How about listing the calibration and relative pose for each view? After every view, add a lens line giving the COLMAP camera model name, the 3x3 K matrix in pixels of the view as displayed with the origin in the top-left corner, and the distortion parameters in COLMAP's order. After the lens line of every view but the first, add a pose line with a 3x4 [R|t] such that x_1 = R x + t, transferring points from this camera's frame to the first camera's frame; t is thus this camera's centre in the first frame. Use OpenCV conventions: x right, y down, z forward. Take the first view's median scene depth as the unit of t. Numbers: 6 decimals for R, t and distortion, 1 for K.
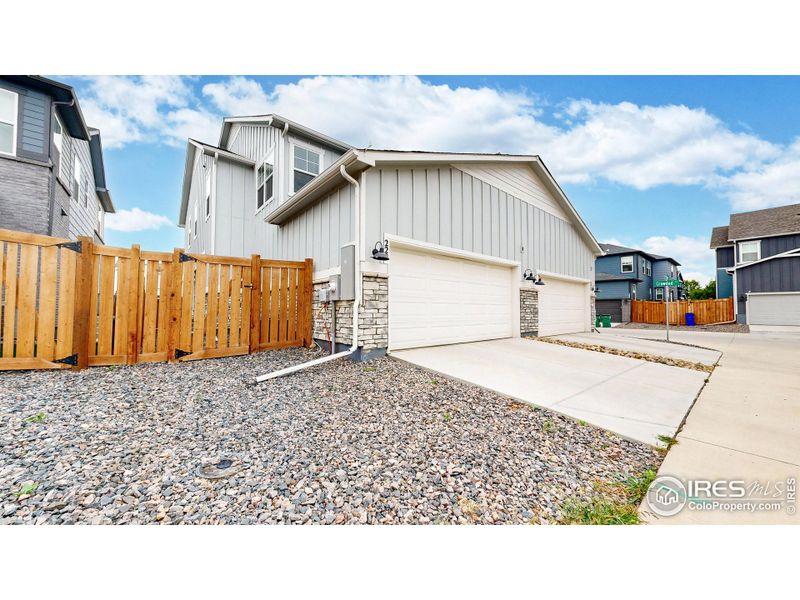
lens RADIAL K [[293.2, 0, 400.1], [0, 293.2, 301.6], [0, 0, 1]] dist [0.000437, 0.000032]
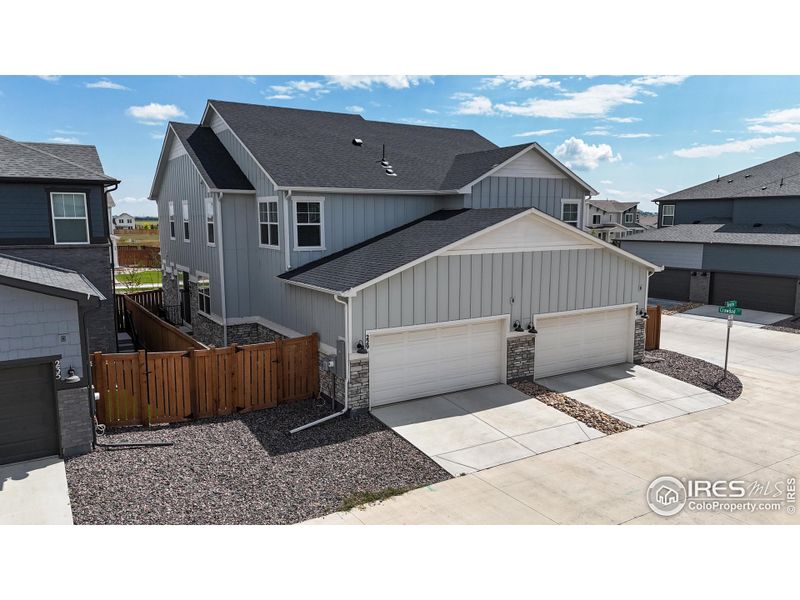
lens RADIAL K [[588.6, 0, 400.0], [0, 588.6, 300.0], [0, 0, 1]] dist [0.095867, -0.124458]
pose [[0.989159, 0.018292, -0.145707, 0.547240], [0.006492, 0.985796, 0.167824, -0.893276], [0.146707, -0.166951, 0.974990, -1.821140]]
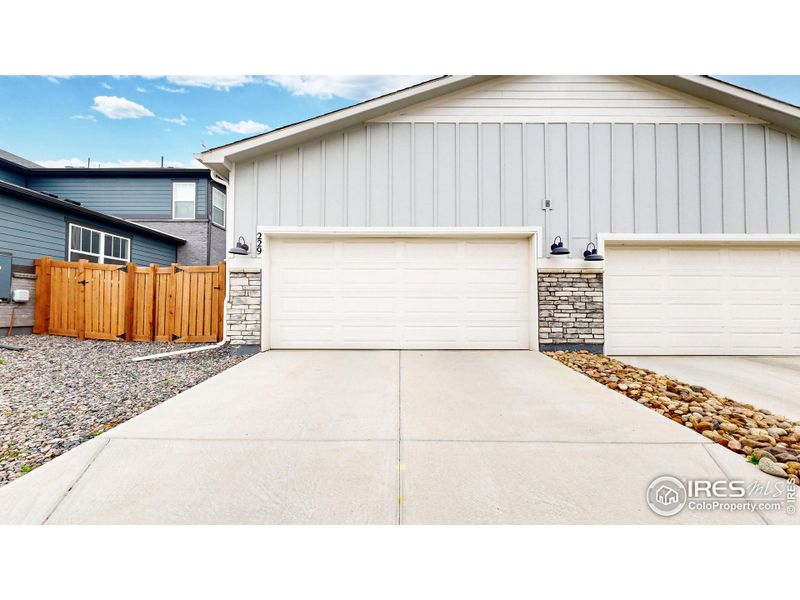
lens RADIAL K [[293.2, 0, 400.1], [0, 293.2, 301.6], [0, 0, 1]] dist [0.000437, 0.000032]
pose [[0.766352, -0.016384, -0.642212, 0.951312], [0.019525, 0.999807, -0.002208, 0.026577], [0.642125, -0.010847, 0.766524, 0.578868]]
